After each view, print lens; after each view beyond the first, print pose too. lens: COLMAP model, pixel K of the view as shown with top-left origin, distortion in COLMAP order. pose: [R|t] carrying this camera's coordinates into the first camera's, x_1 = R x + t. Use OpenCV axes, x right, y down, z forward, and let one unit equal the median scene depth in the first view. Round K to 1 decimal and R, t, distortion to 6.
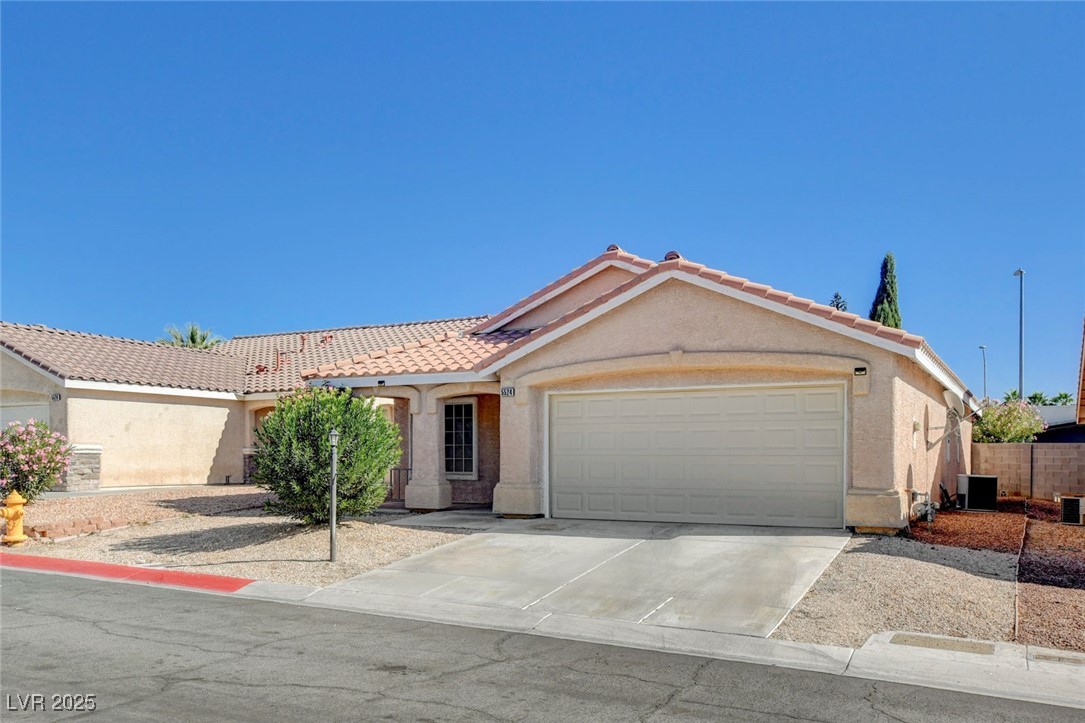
lens RADIAL K [[907.9, 0, 544.2], [0, 907.9, 460.0], [0, 0, 1]] dist [0.021941, 0.010676]
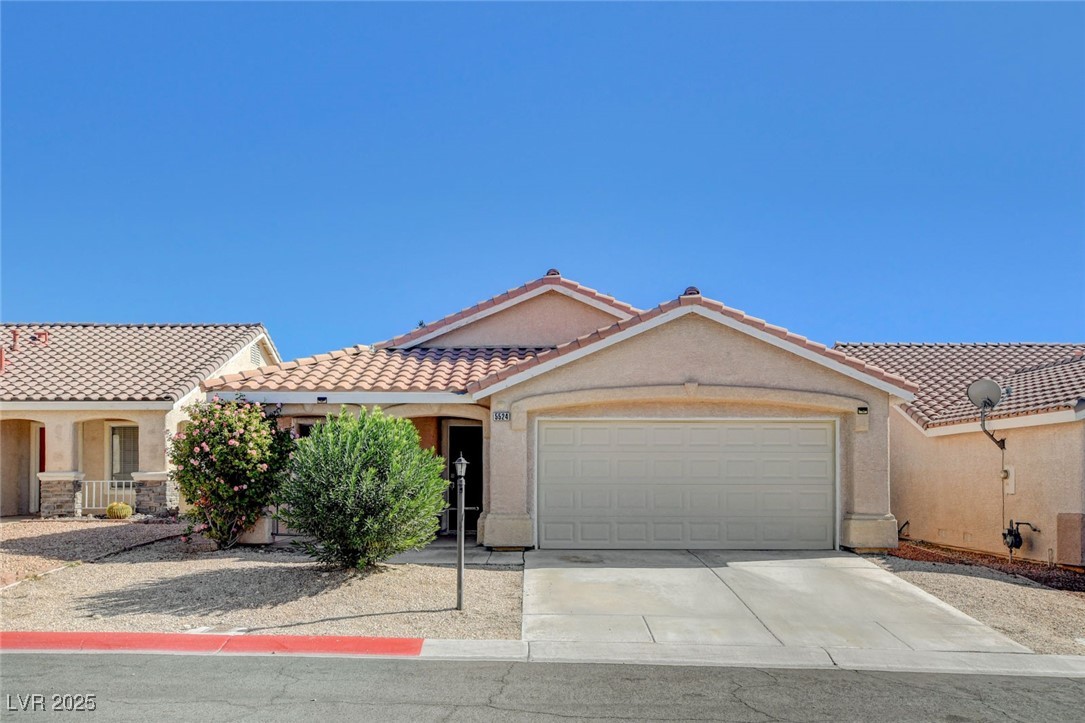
lens RADIAL K [[907.9, 0, 544.2], [0, 907.9, 460.0], [0, 0, 1]] dist [0.021941, 0.010676]
pose [[0.885326, 0.009742, 0.464869, -0.461610], [0.000520, 0.999759, -0.021942, -0.009825], [-0.464970, 0.019668, 0.885108, 0.159656]]
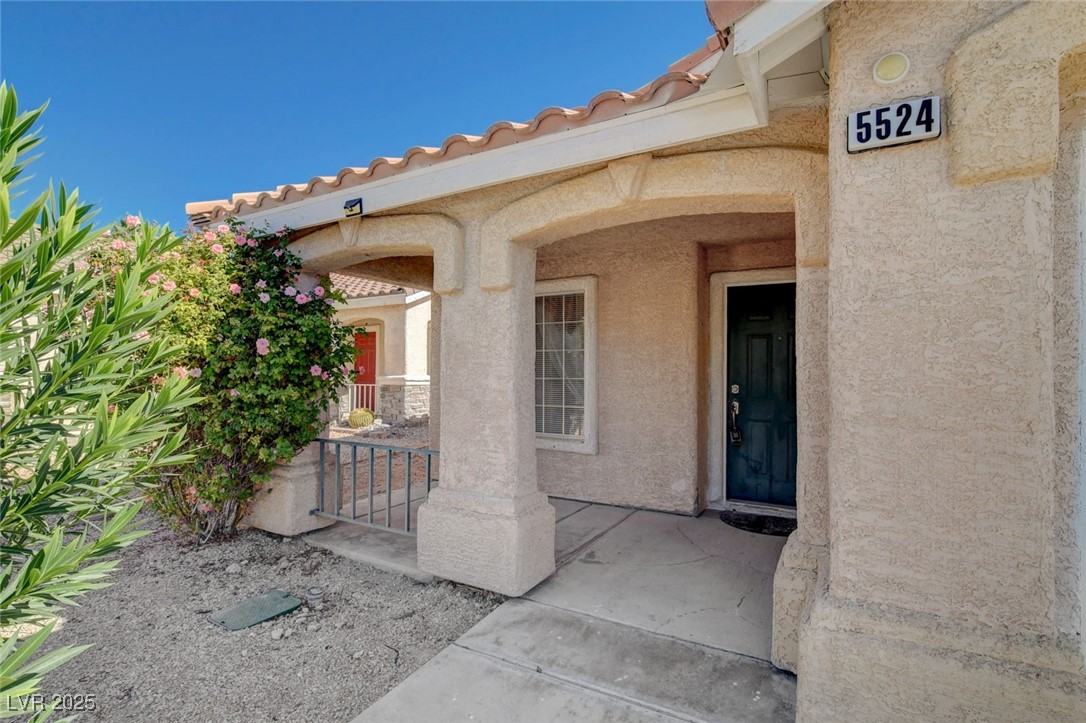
lens RADIAL K [[537.6, 0, 541.9], [0, 537.6, 365.0], [0, 0, 1]] dist [-0.000328, 0.000055]
pose [[0.998598, 0.004406, -0.052745, -0.112511], [-0.005349, 0.999828, -0.017753, -0.024427], [0.052658, 0.018010, 0.998450, 0.936577]]
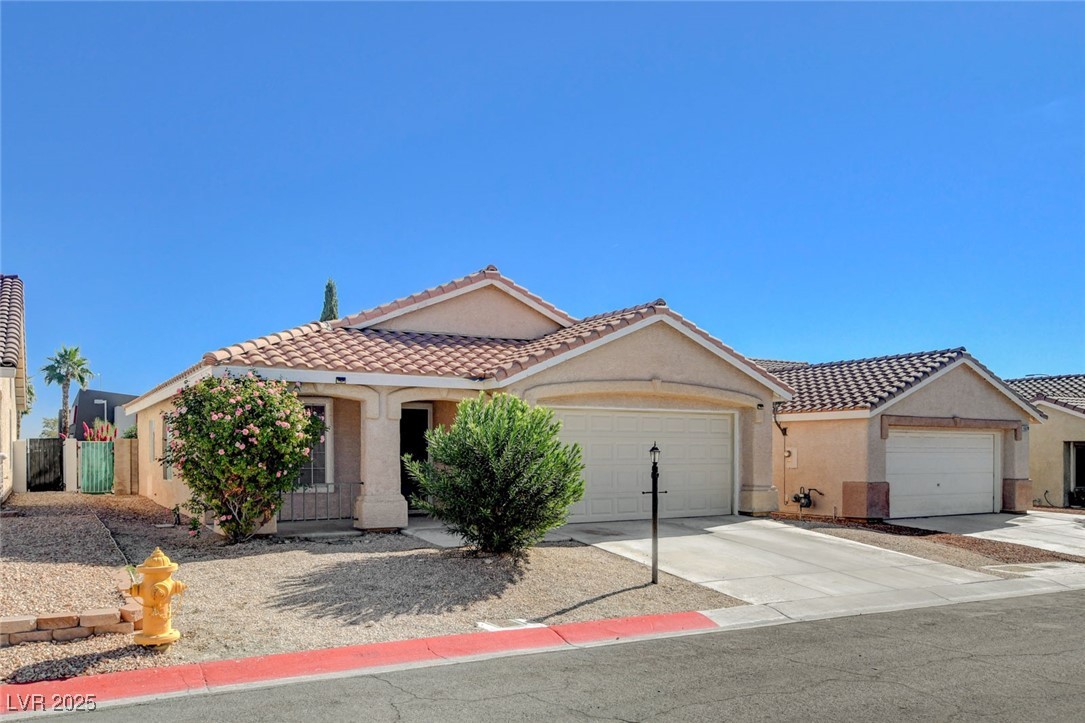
lens RADIAL K [[823.6, 0, 543.3], [0, 823.6, 440.9], [0, 0, 1]] dist [0.008469, 0.000437]
pose [[0.516195, 0.008470, 0.856429, -0.849656], [0.002196, 0.999935, -0.011213, -0.024073], [-0.856468, 0.007669, 0.516143, 0.534321]]
